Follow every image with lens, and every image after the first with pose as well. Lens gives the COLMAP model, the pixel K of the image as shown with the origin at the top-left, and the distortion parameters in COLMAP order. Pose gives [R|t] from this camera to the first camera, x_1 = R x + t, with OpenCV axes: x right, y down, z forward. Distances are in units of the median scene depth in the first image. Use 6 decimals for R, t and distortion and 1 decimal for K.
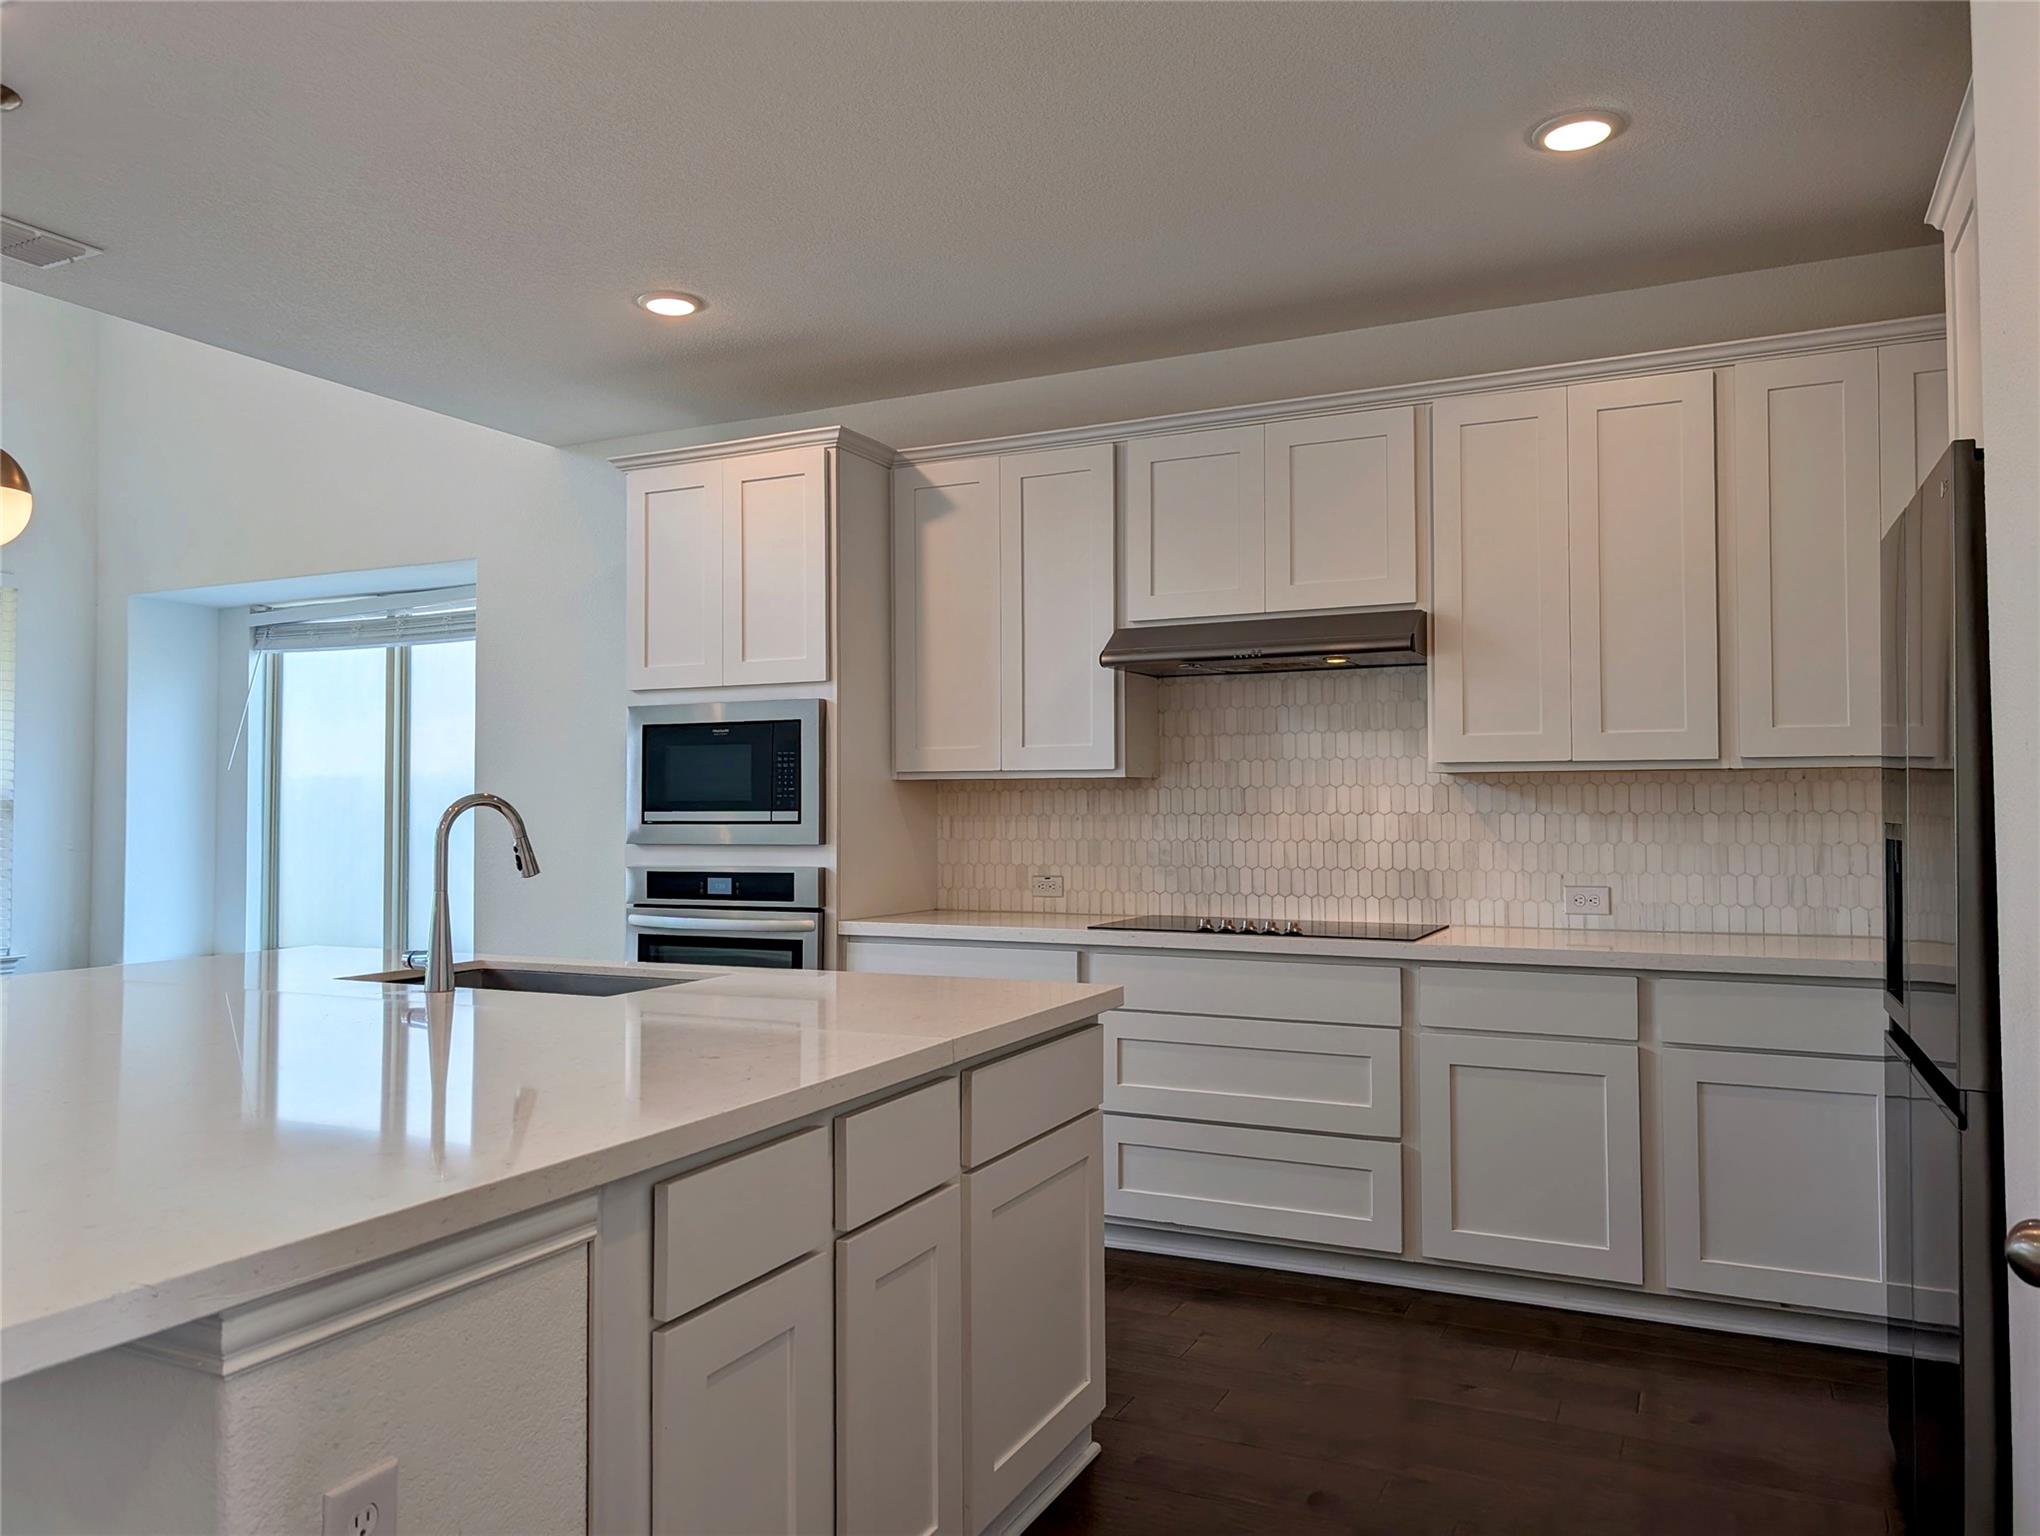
lens RADIAL K [[1471.9, 0, 1022.4], [0, 1471.9, 758.1], [0, 0, 1]] dist [0.119920, -0.215298]
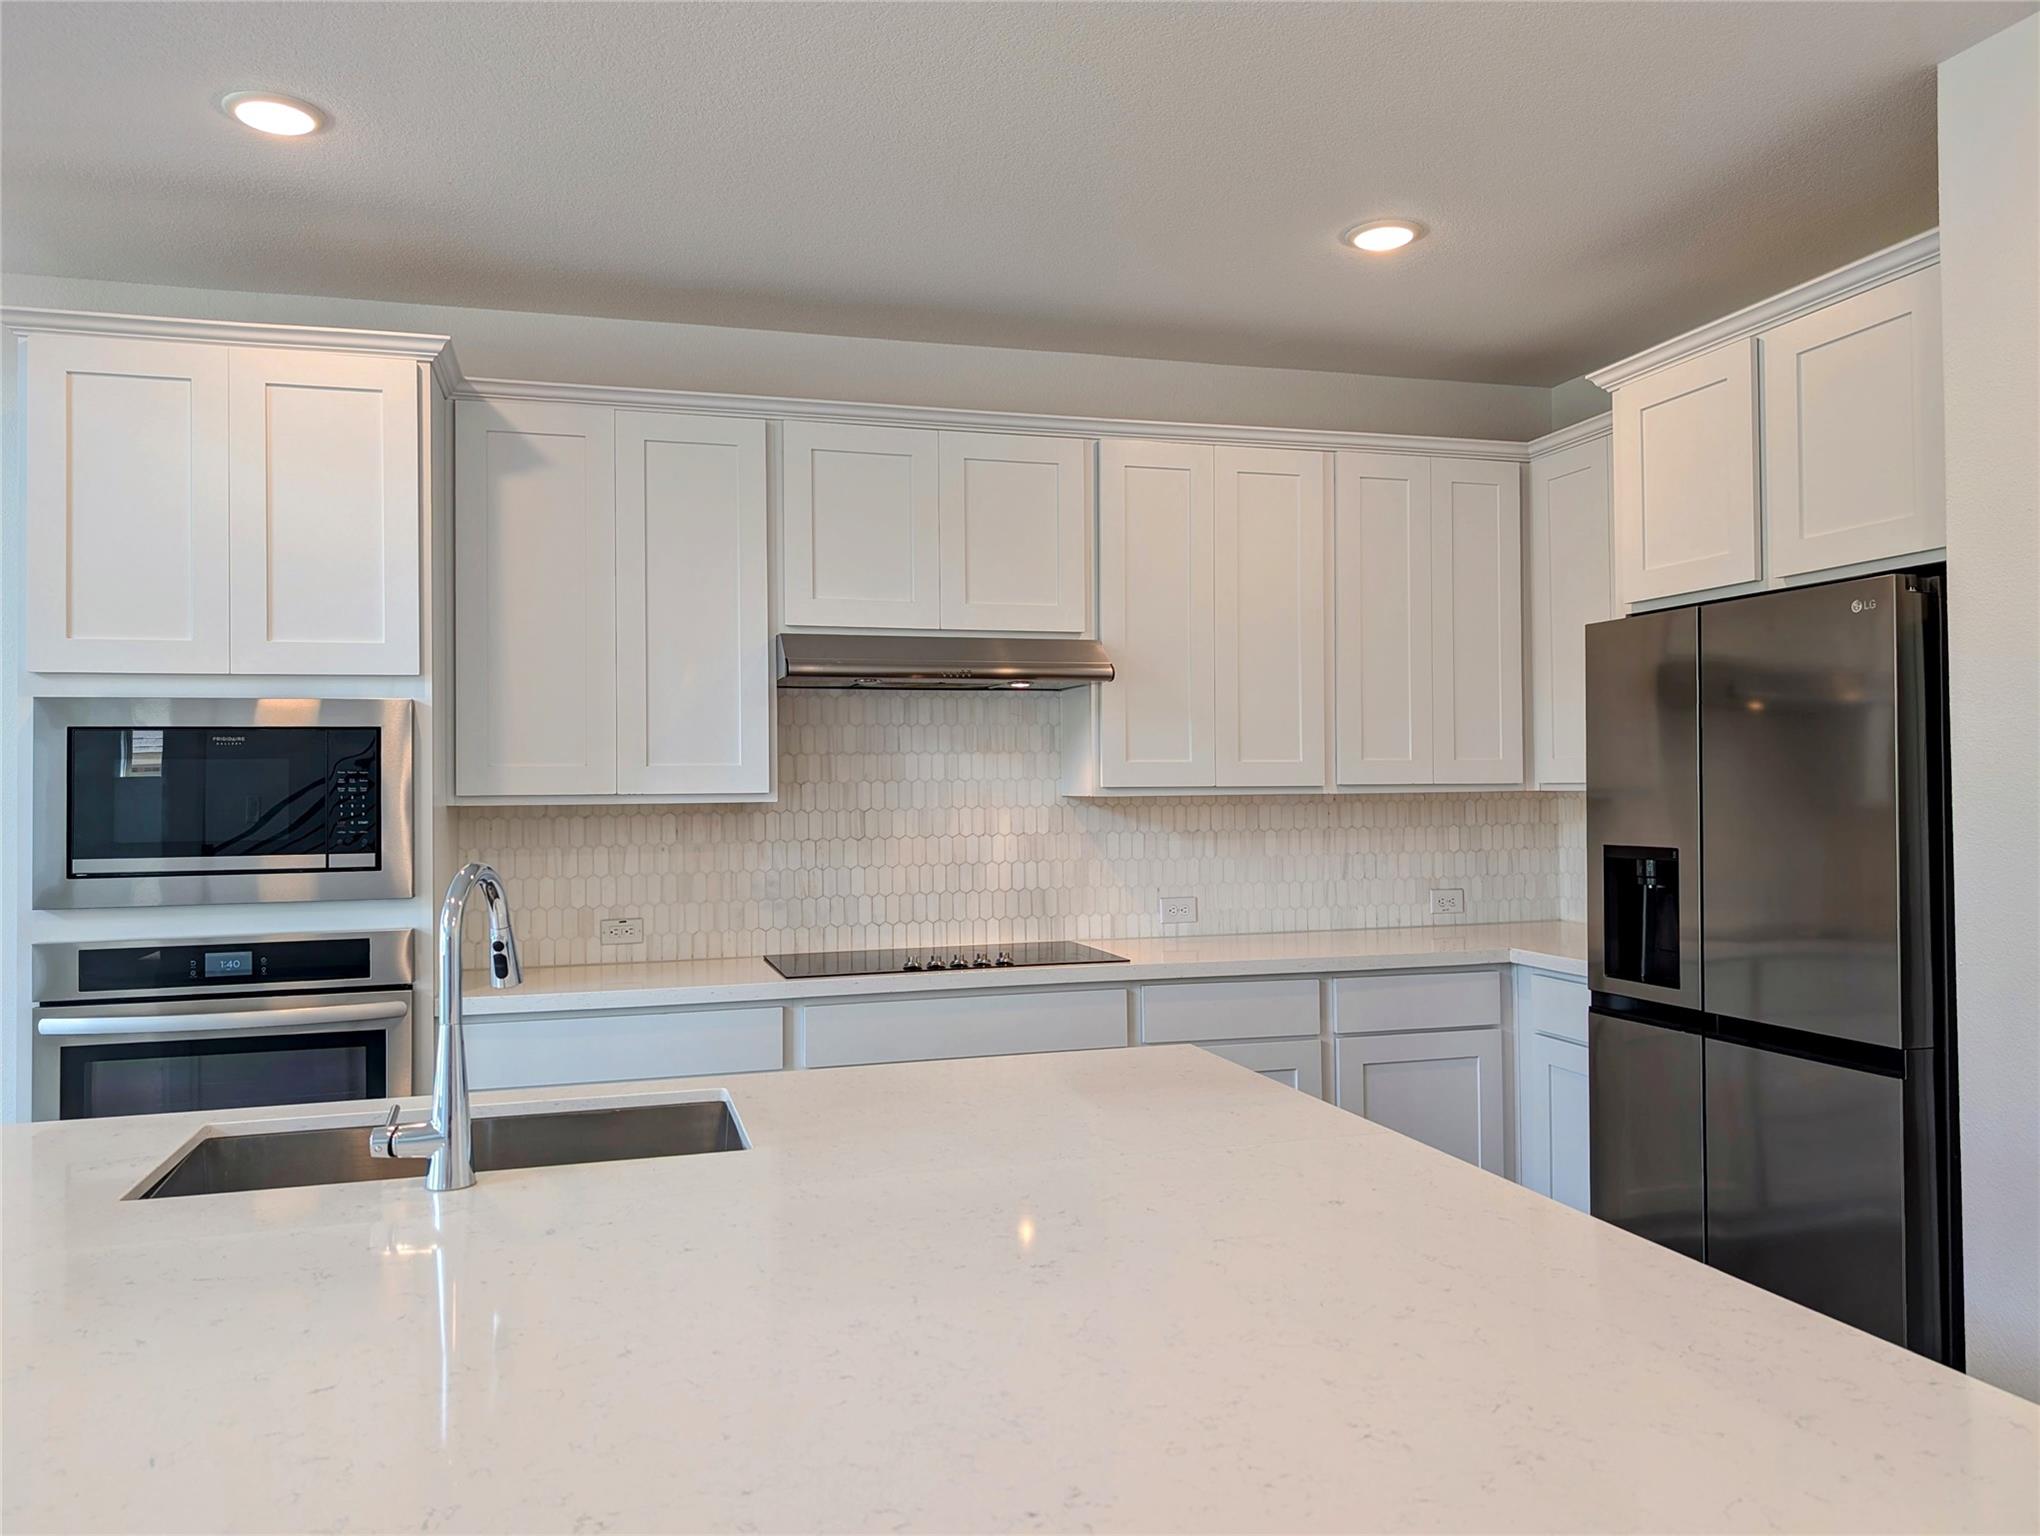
lens RADIAL K [[1471.9, 0, 1022.4], [0, 1471.9, 758.1], [0, 0, 1]] dist [0.119920, -0.215298]
pose [[0.744381, 0.009632, 0.667685, -0.408778], [-0.013376, 0.999910, 0.000488, -0.015436], [-0.667621, -0.009294, 0.744444, 0.242581]]
